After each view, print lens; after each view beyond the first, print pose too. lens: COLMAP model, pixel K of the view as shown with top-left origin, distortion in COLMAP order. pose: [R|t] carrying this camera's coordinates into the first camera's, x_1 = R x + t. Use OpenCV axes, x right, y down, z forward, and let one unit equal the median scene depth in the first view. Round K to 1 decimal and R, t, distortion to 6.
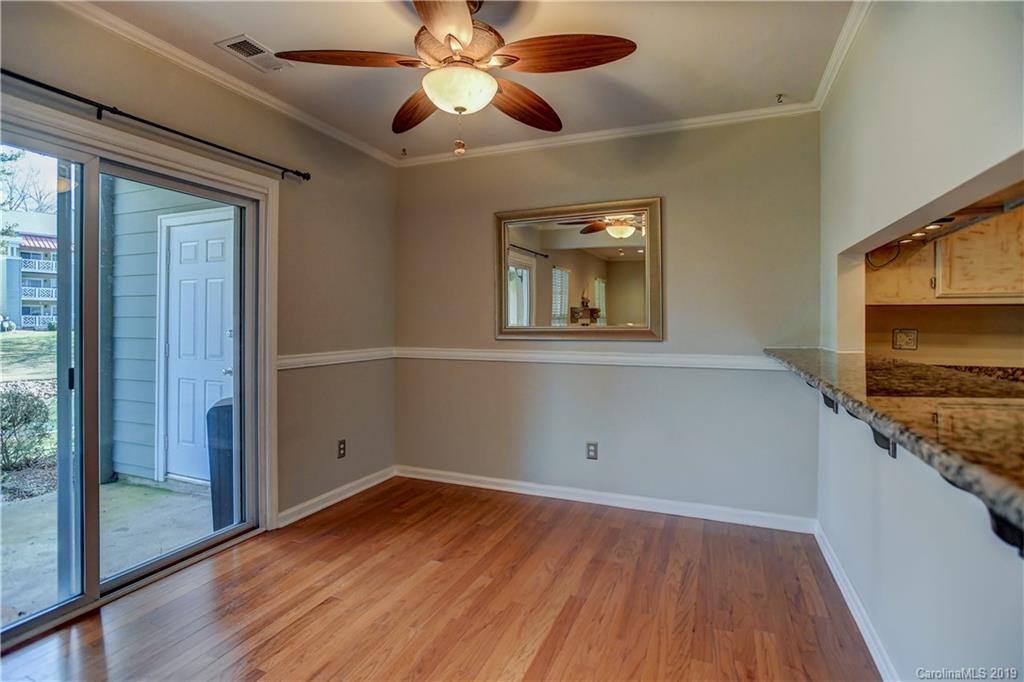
lens RADIAL K [[510.0, 0, 509.4], [0, 510.0, 325.8], [0, 0, 1]] dist [-0.037029, 0.019870]
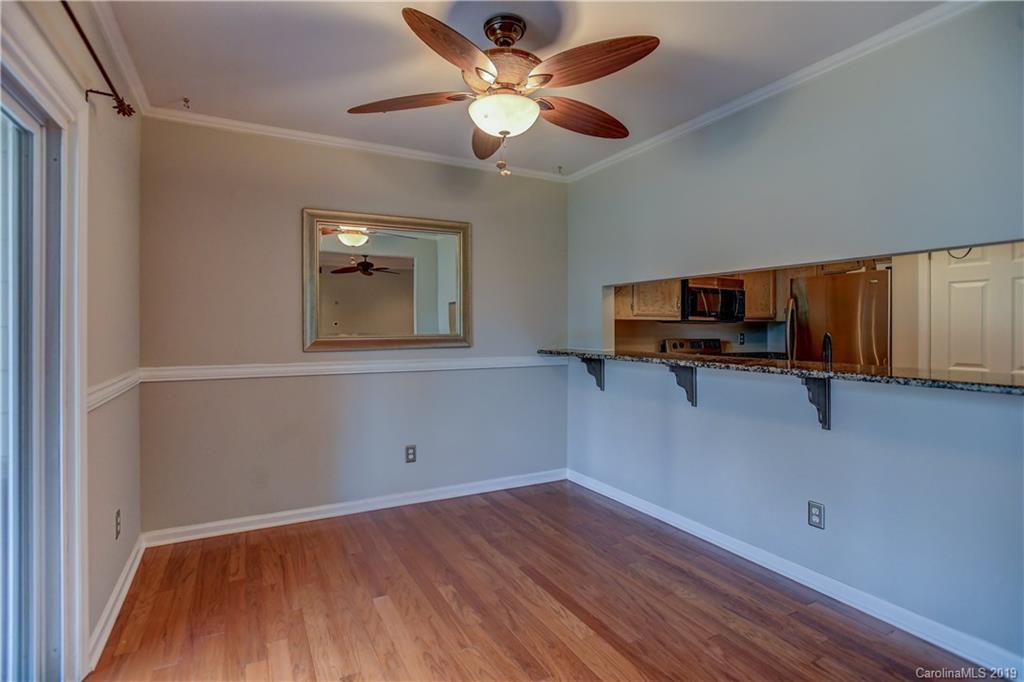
lens RADIAL K [[510.0, 0, 509.4], [0, 510.0, 325.8], [0, 0, 1]] dist [-0.037029, 0.019870]
pose [[0.623888, 0.002570, 0.781510, -0.673964], [0.004516, 0.999966, -0.006893, -0.011257], [-0.781501, 0.007830, 0.623855, 0.242446]]
